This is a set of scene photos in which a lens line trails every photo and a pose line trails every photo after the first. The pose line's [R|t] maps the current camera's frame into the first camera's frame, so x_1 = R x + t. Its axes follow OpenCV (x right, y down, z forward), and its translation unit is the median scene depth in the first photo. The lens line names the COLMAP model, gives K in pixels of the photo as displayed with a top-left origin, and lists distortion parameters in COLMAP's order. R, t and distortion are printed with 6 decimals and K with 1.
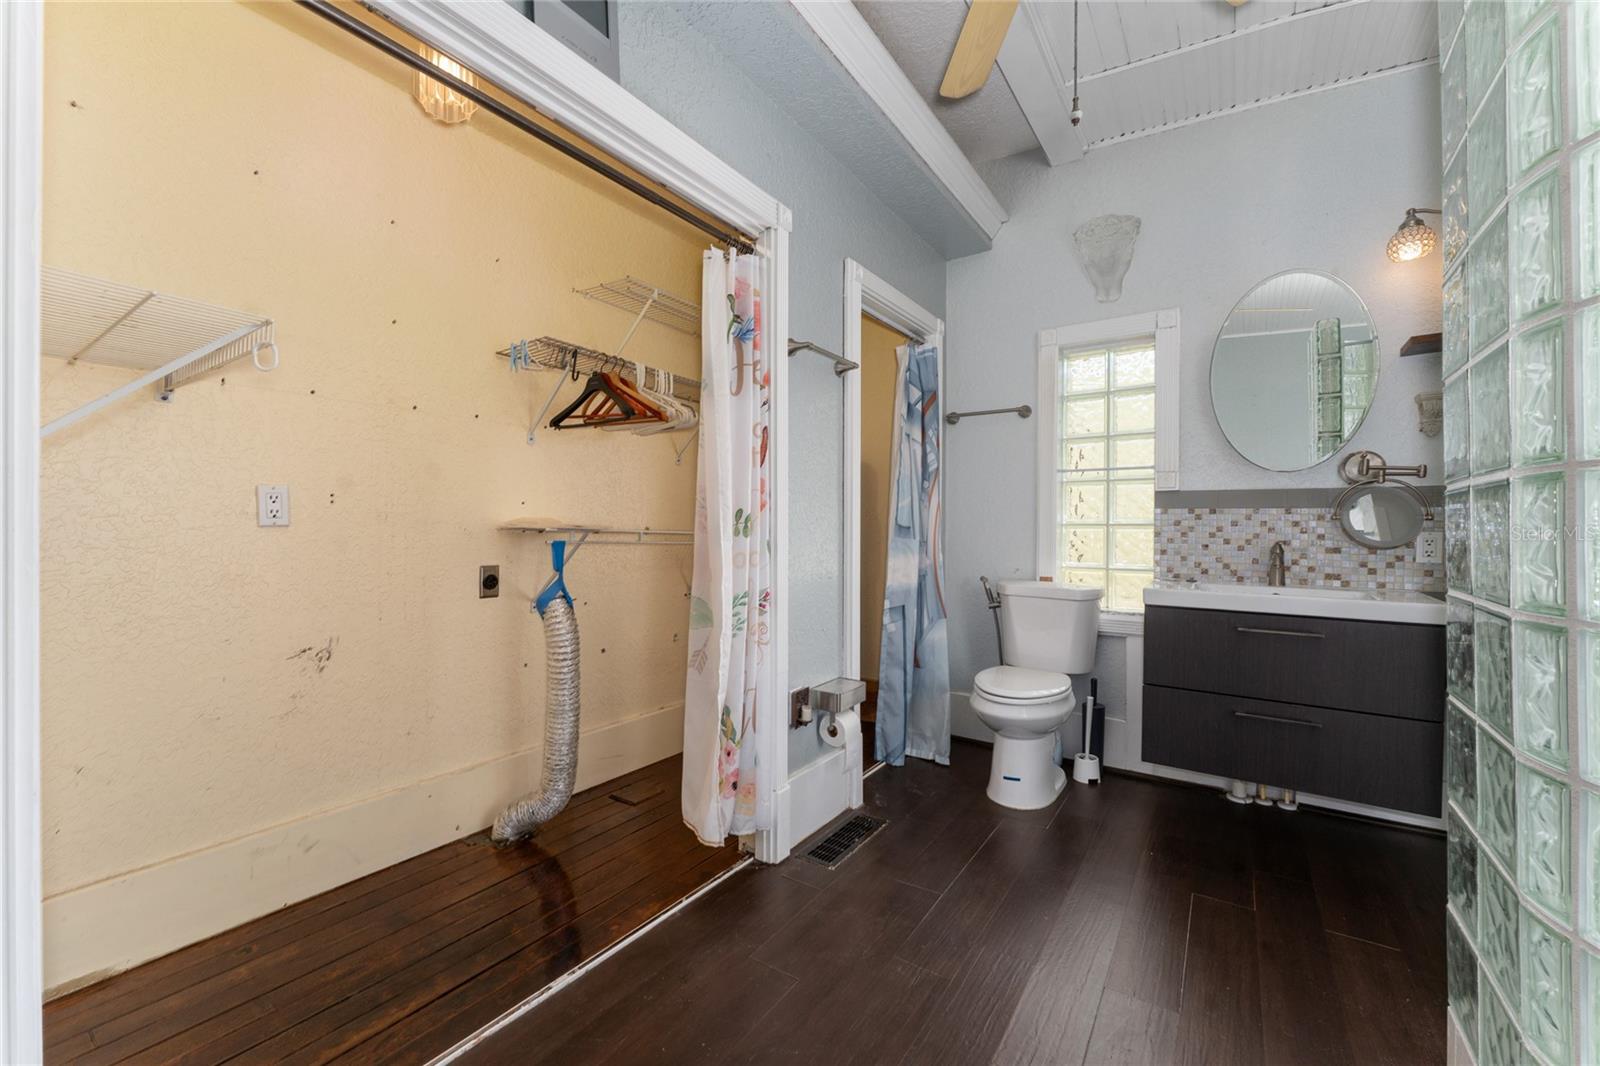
lens RADIAL K [[635.4, 0, 800.0], [0, 635.4, 533.0], [0, 0, 1]] dist [0.000281, 0.000062]
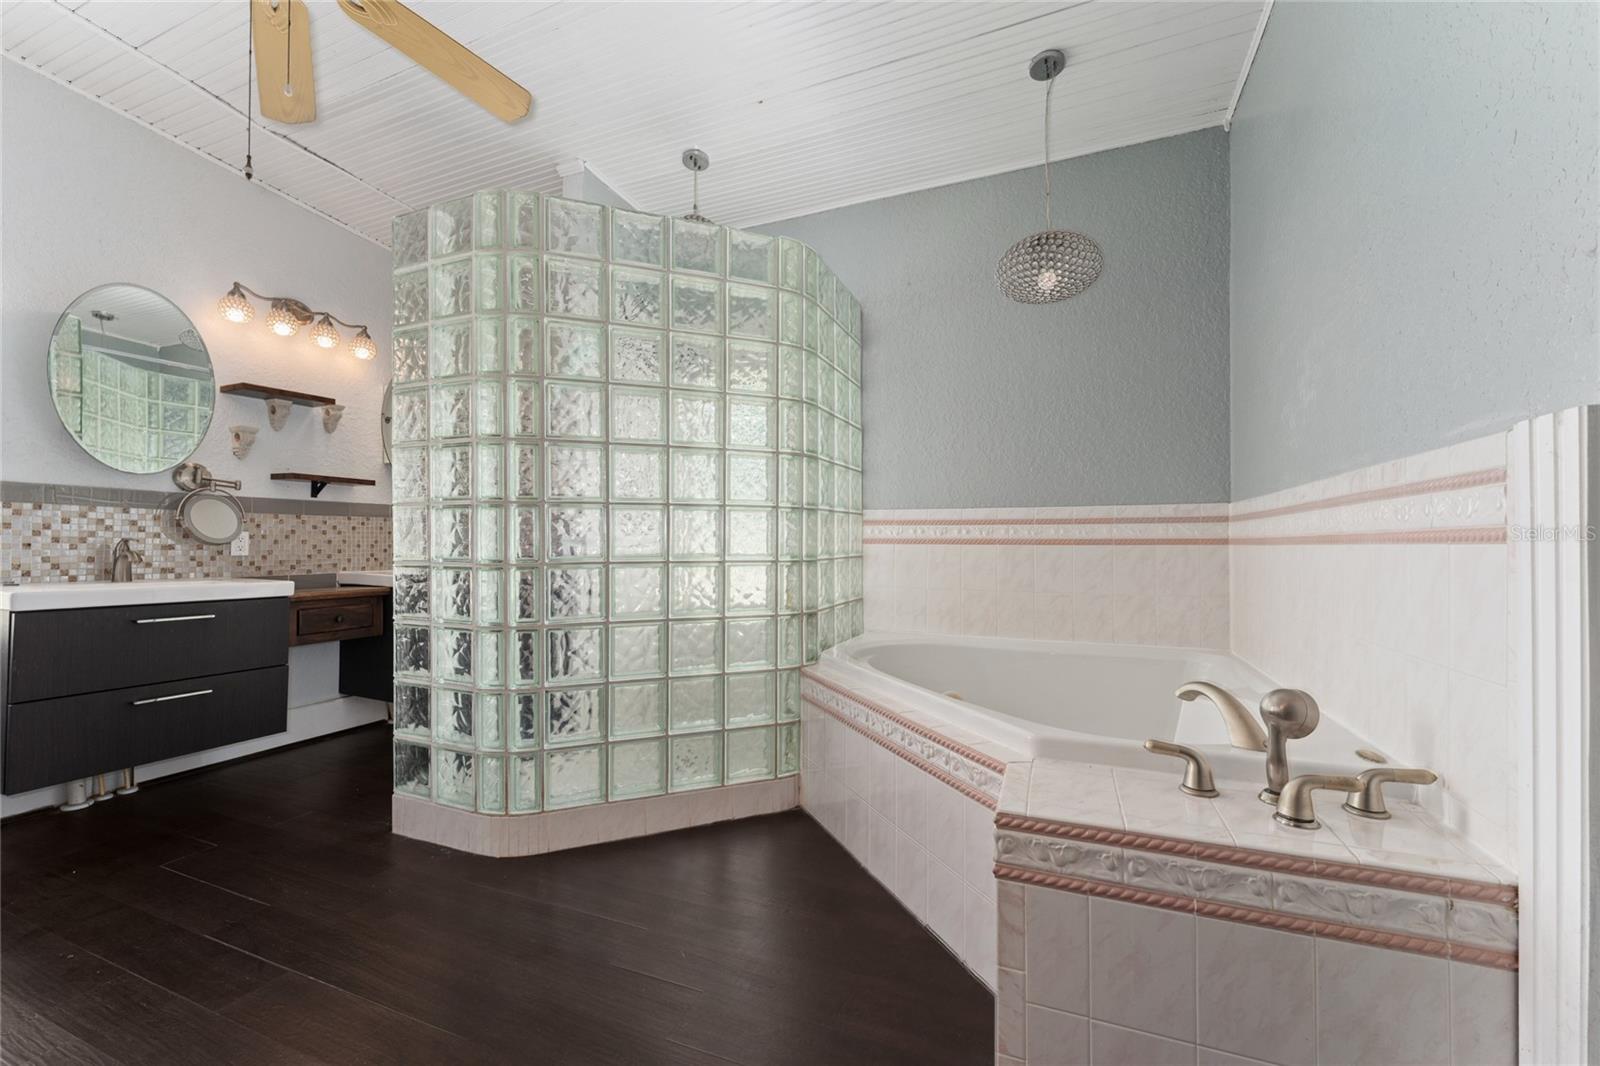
lens RADIAL K [[635.4, 0, 800.0], [0, 635.4, 533.0], [0, 0, 1]] dist [0.000281, 0.000062]
pose [[-0.211379, 0.011586, 0.977336, -0.498313], [-0.002889, 0.999918, -0.012479, 0.012729], [-0.977400, -0.005462, -0.211328, 0.135415]]
